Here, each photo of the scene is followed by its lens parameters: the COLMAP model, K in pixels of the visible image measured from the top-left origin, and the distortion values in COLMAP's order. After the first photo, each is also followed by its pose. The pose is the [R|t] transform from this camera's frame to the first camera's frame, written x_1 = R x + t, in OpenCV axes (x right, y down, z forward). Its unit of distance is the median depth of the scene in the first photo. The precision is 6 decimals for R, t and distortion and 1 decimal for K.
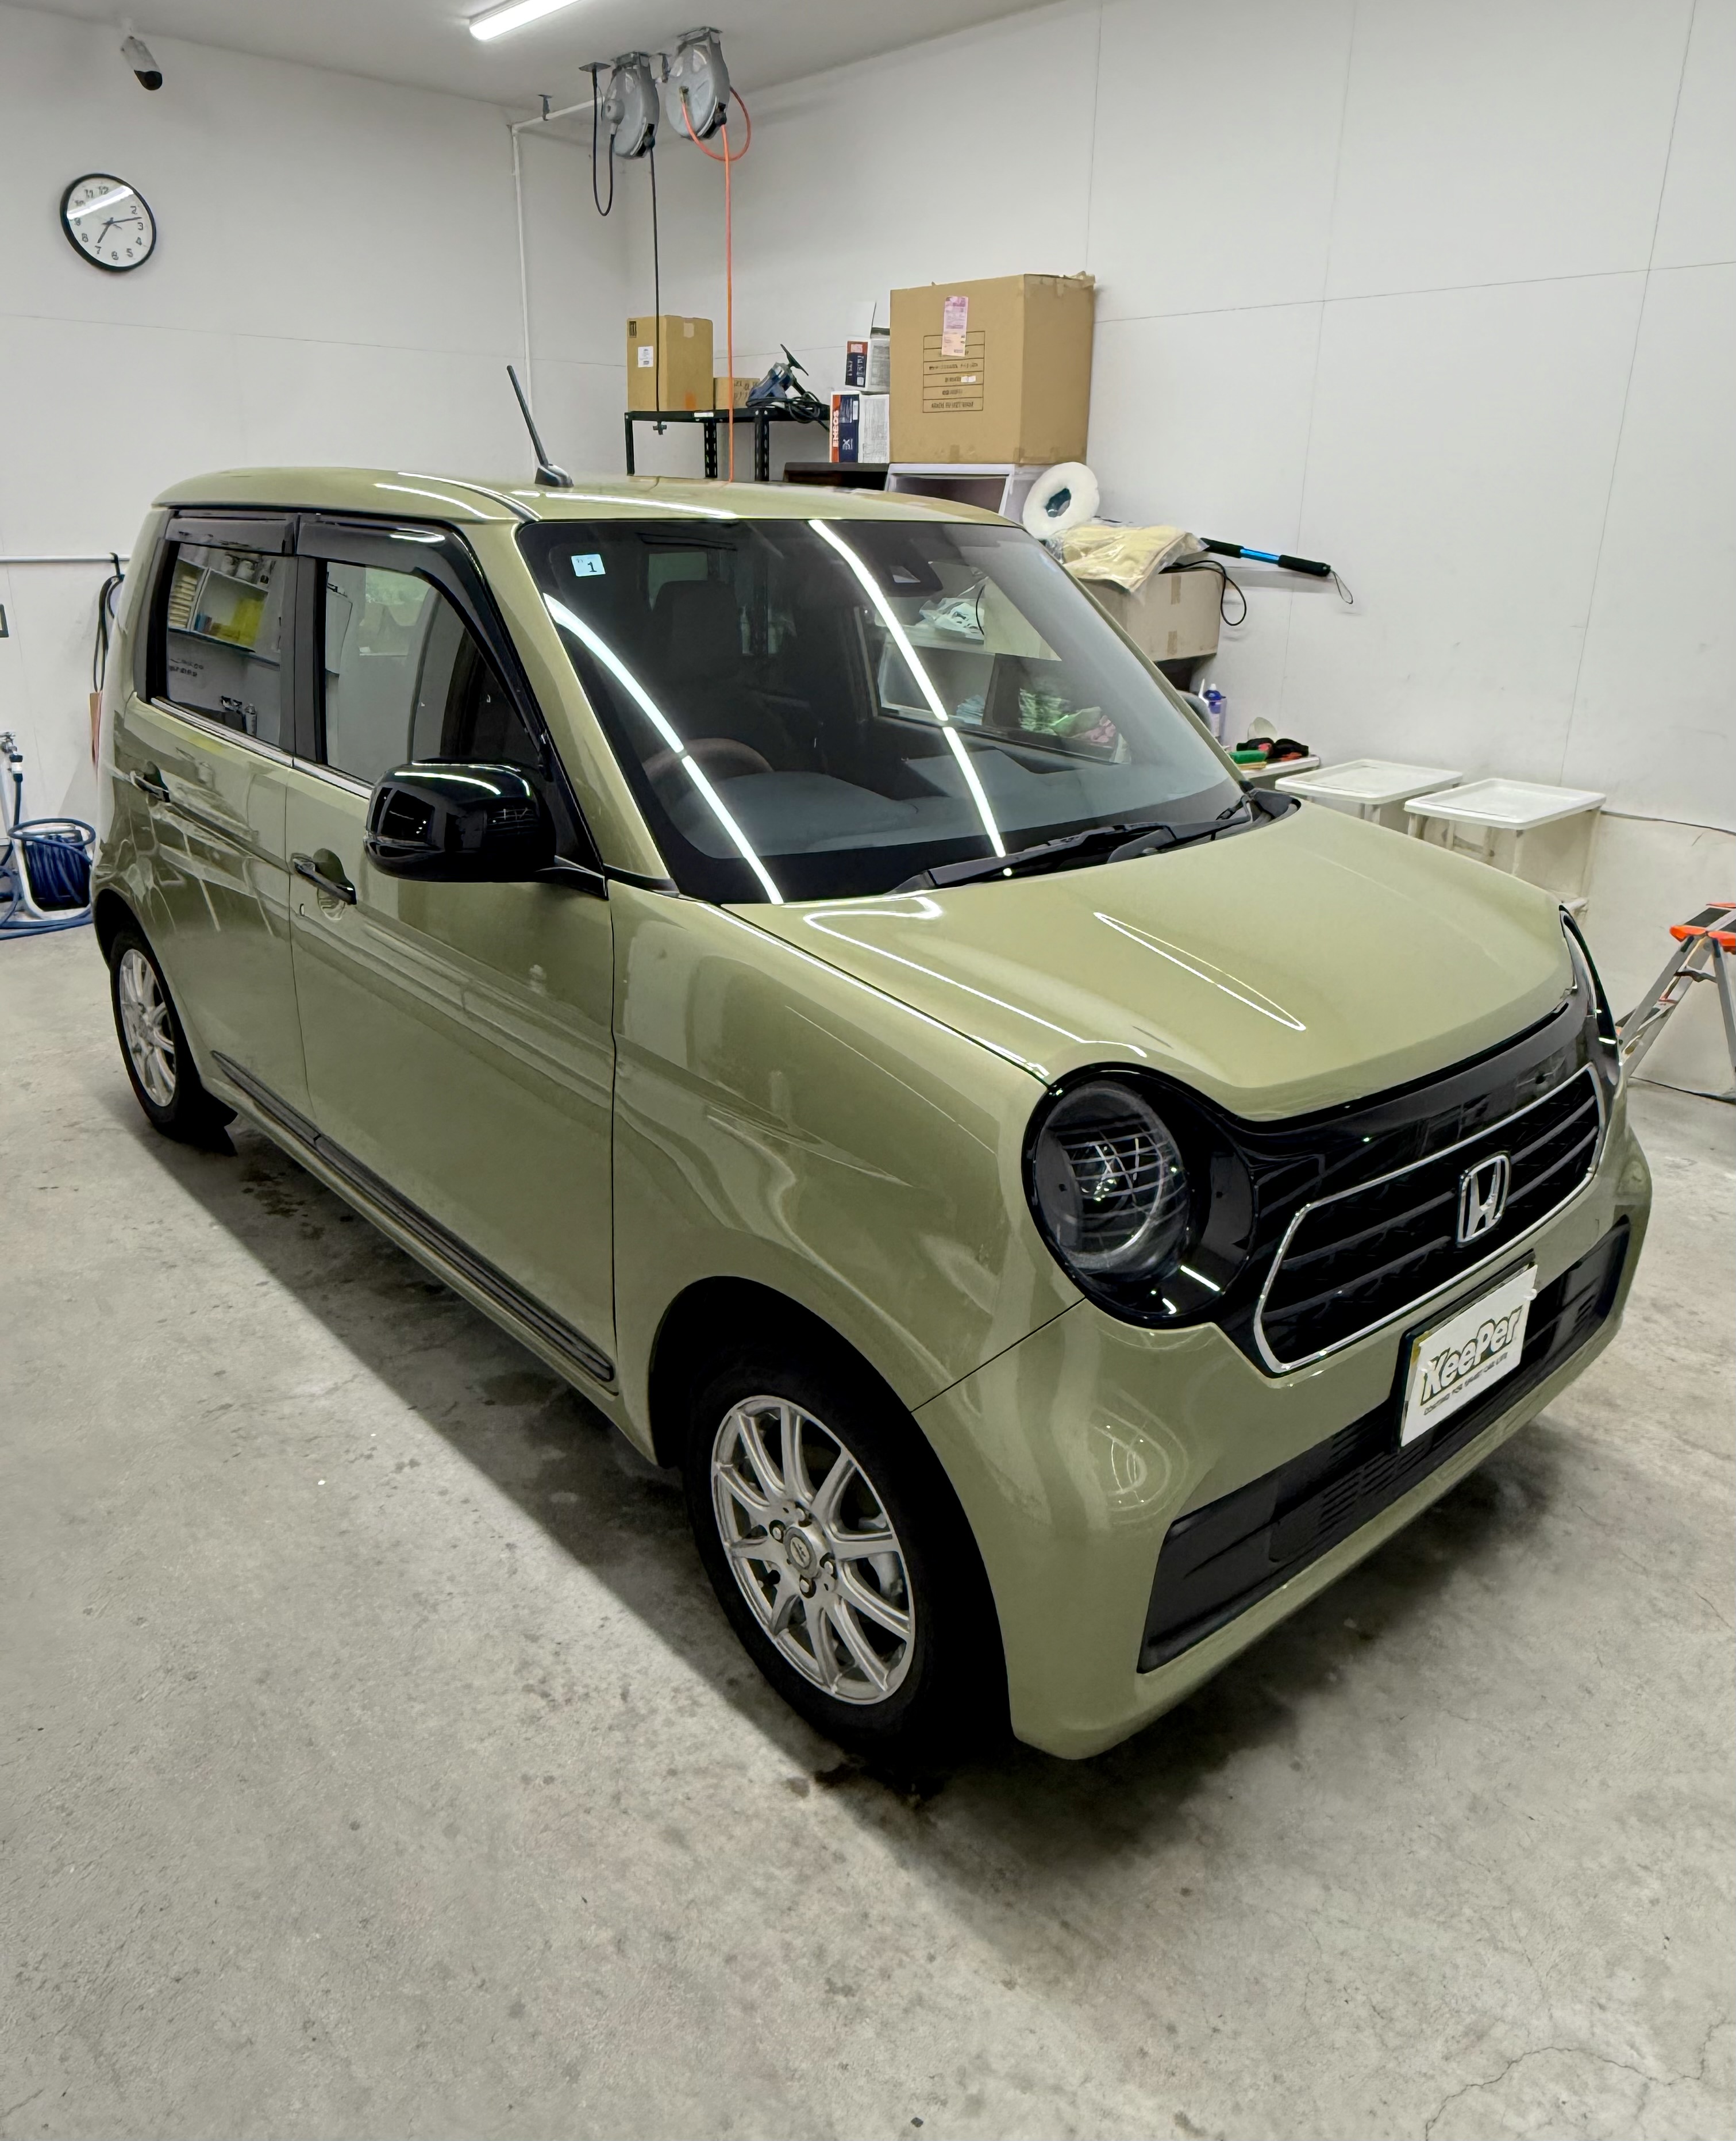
lens RADIAL K [[1545.0, 0, 880.5], [0, 1545.0, 1033.4], [0, 0, 1]] dist [0.000647, -0.003931]
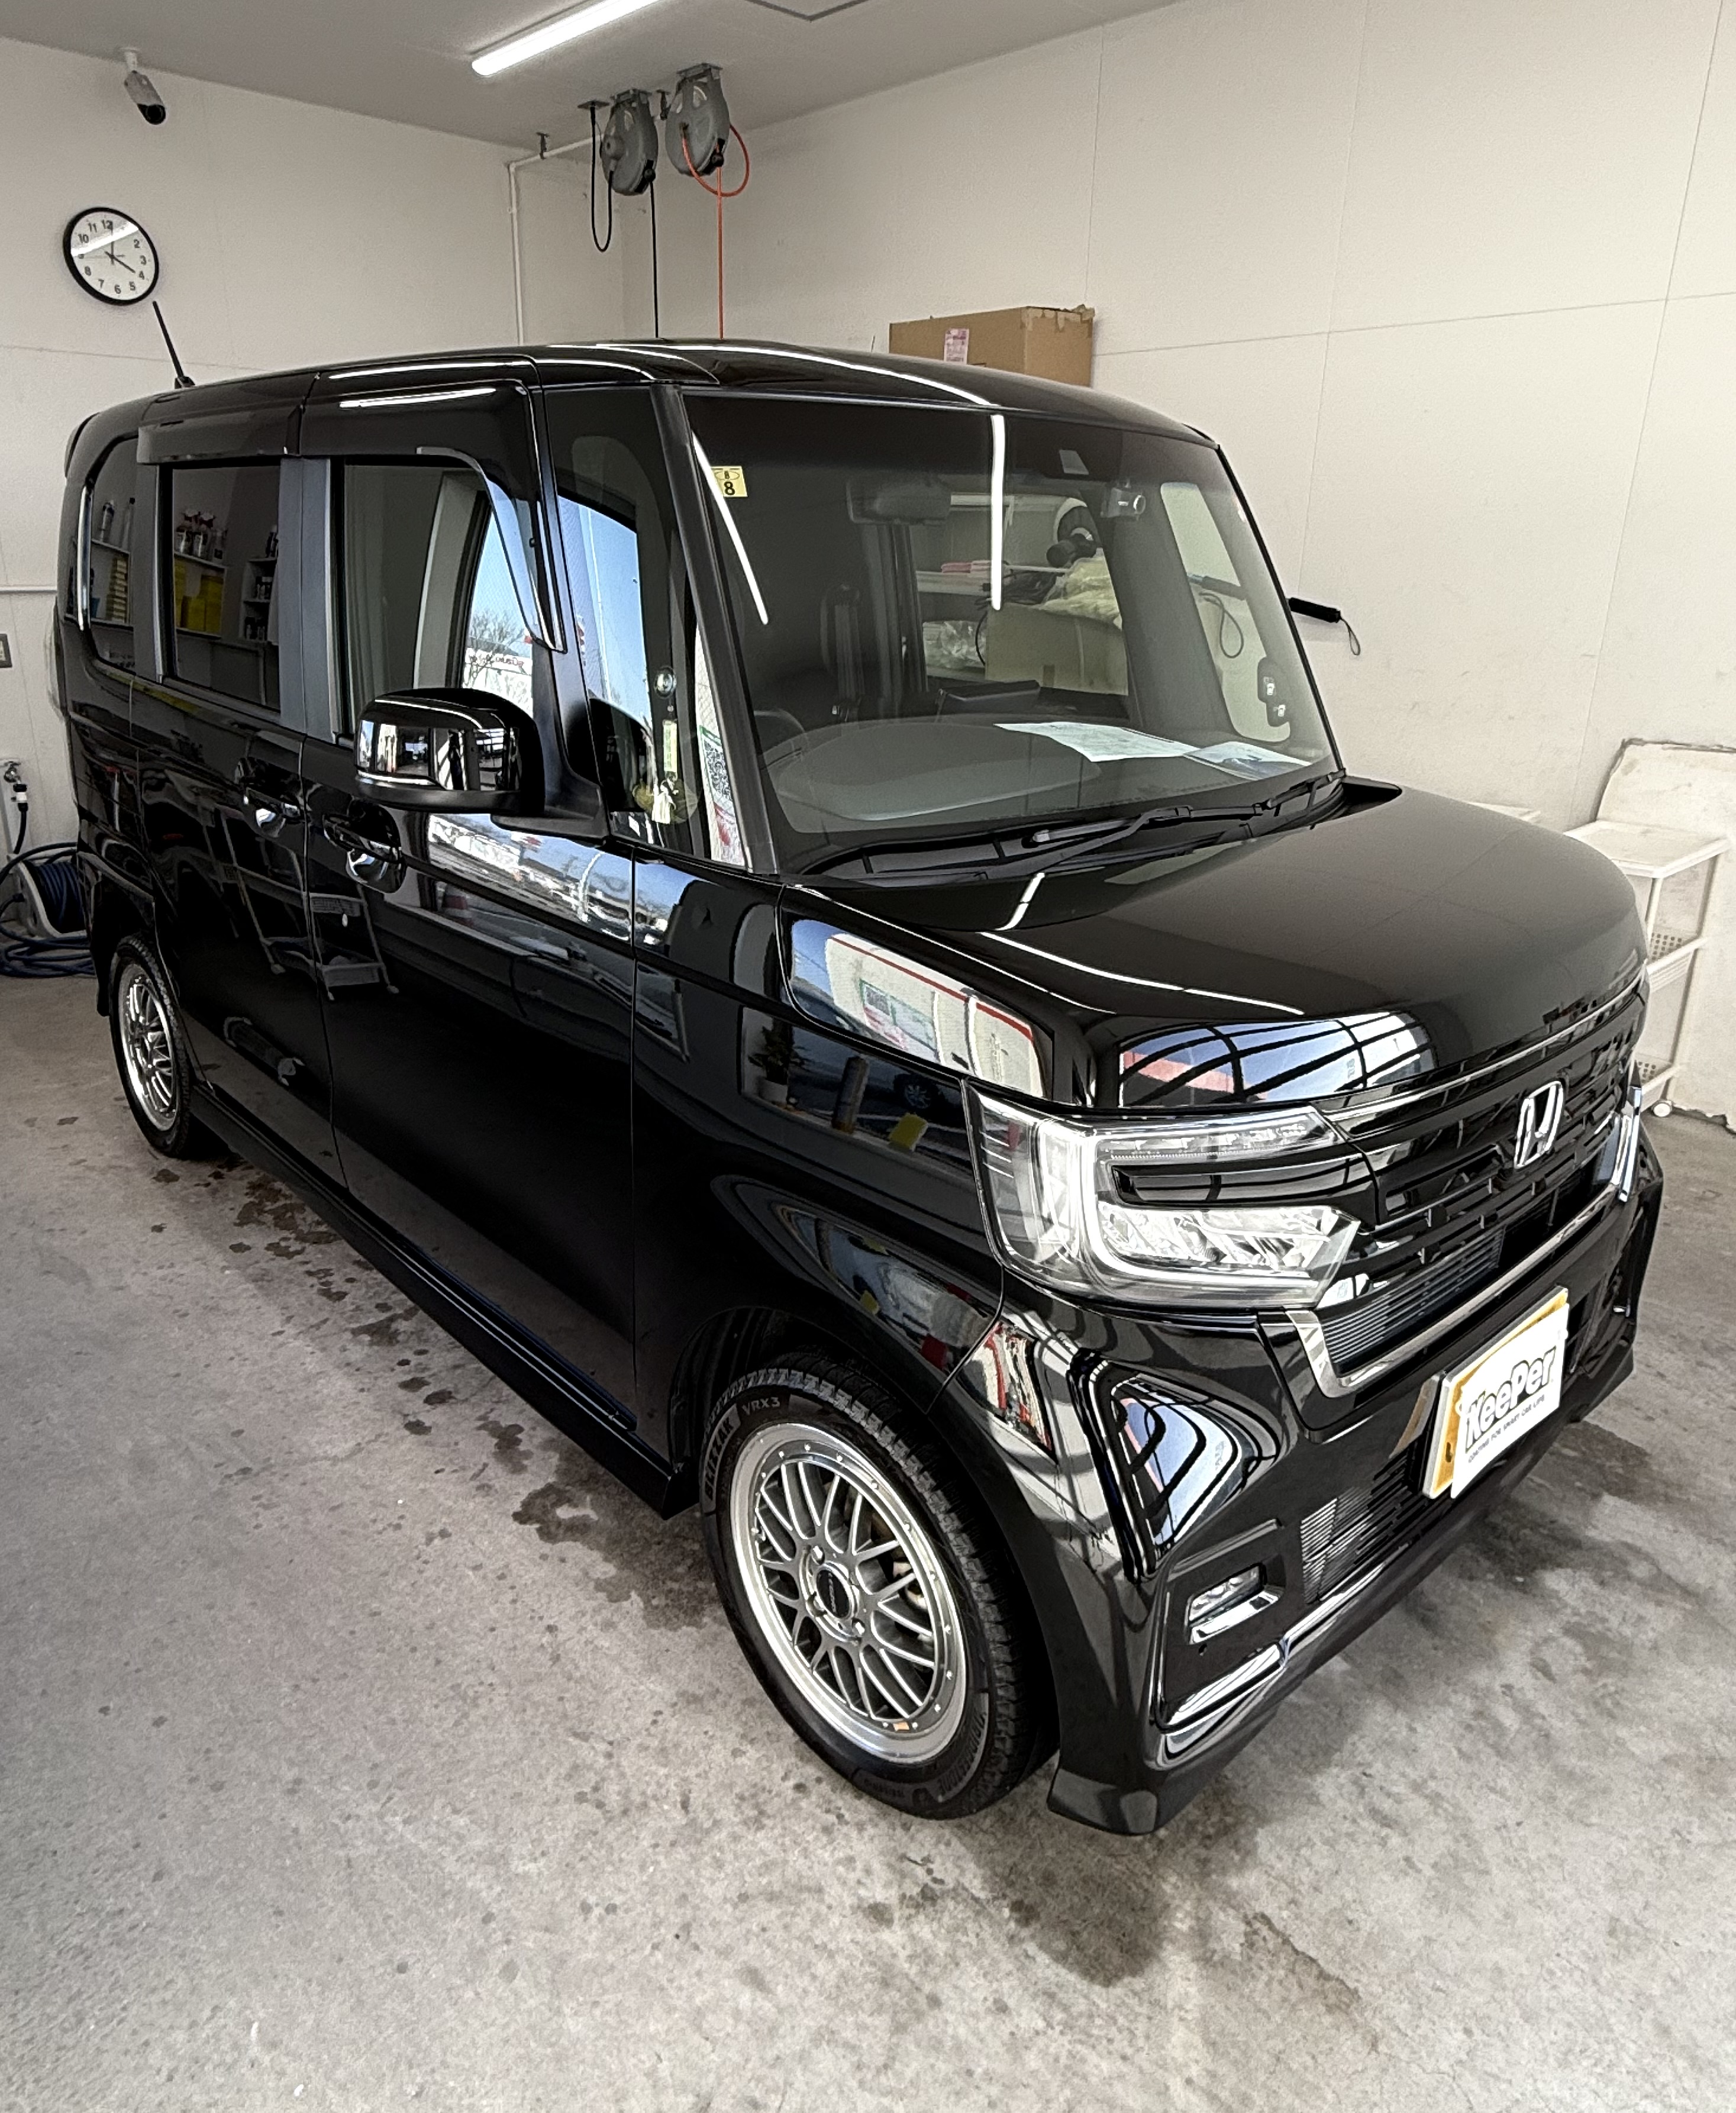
lens RADIAL K [[1518.9, 0, 880.3], [0, 1518.9, 1046.9], [0, 0, 1]] dist [0.004384, -0.005971]
pose [[0.999980, -0.002309, 0.005916, -0.048636], [0.002346, 0.999978, -0.006247, -0.019641], [-0.005901, 0.006261, 0.999963, 0.075961]]
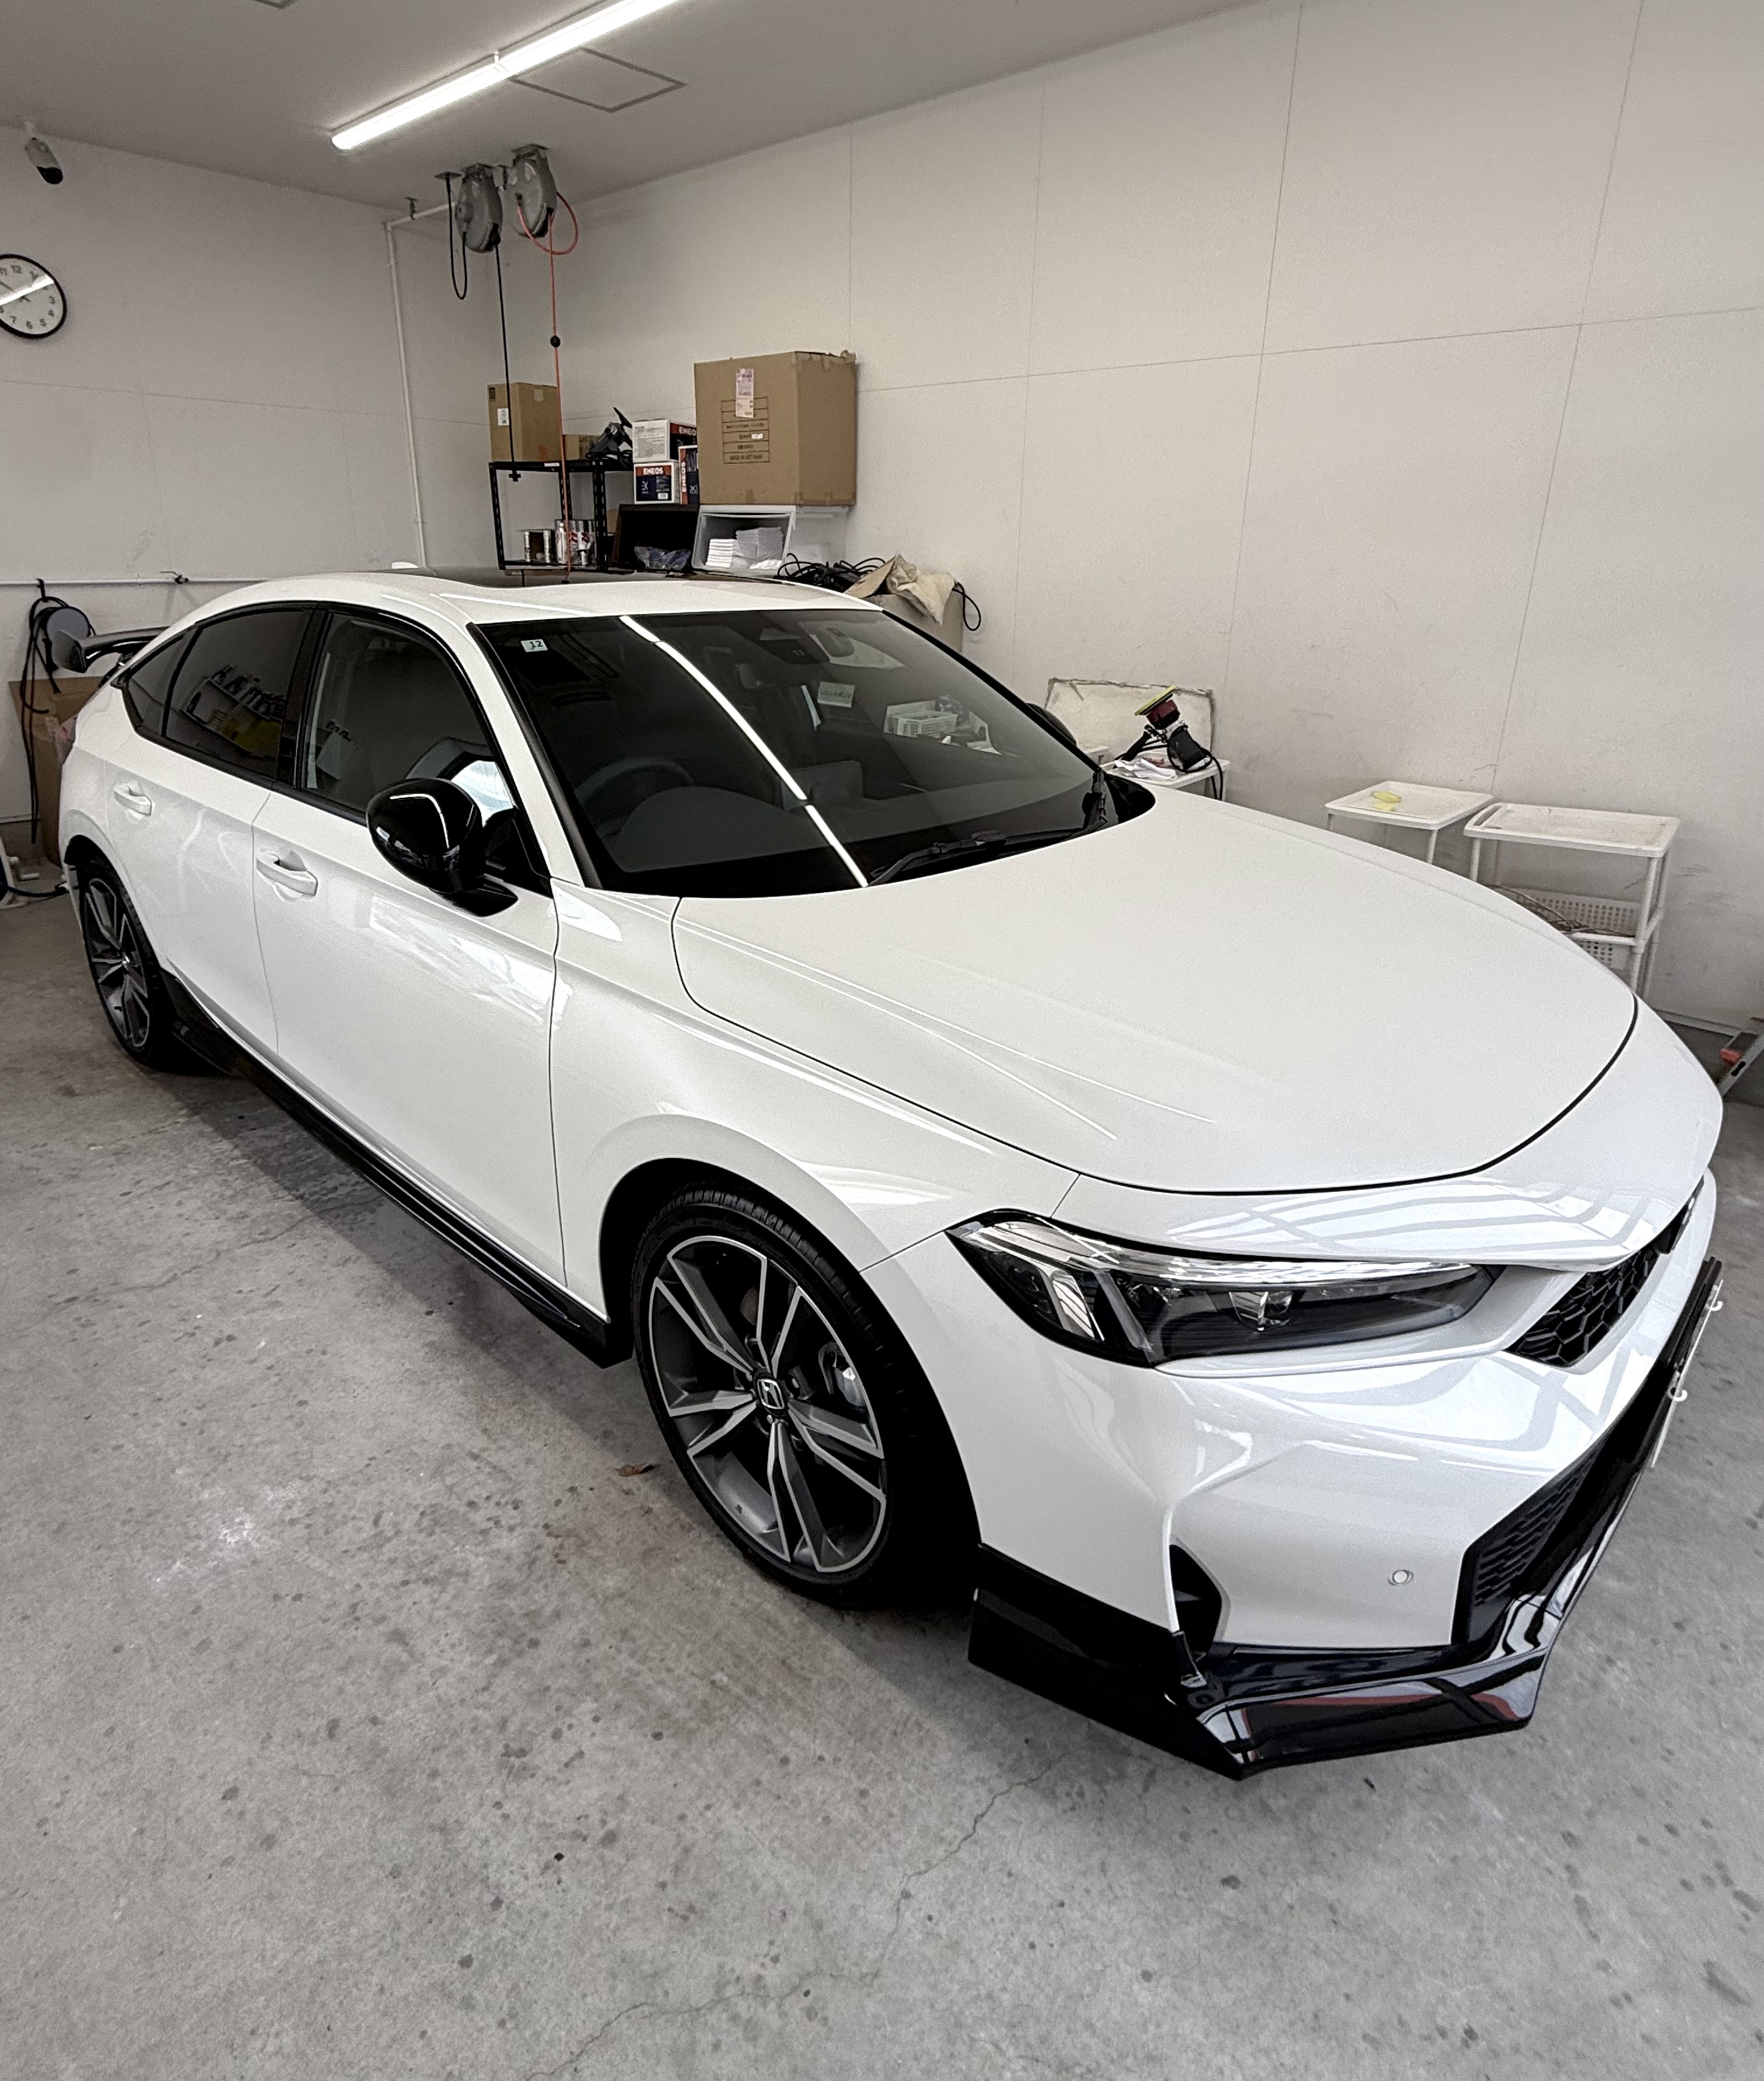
lens RADIAL K [[1245.1, 0, 838.7], [0, 1245.1, 971.6], [0, 0, 1]] dist [-0.000103, -0.002973]
pose [[0.995157, -0.030669, 0.093389, 0.105607], [0.030264, 0.999525, 0.005747, 0.006195], [-0.093521, -0.002893, 0.995613, 0.004381]]
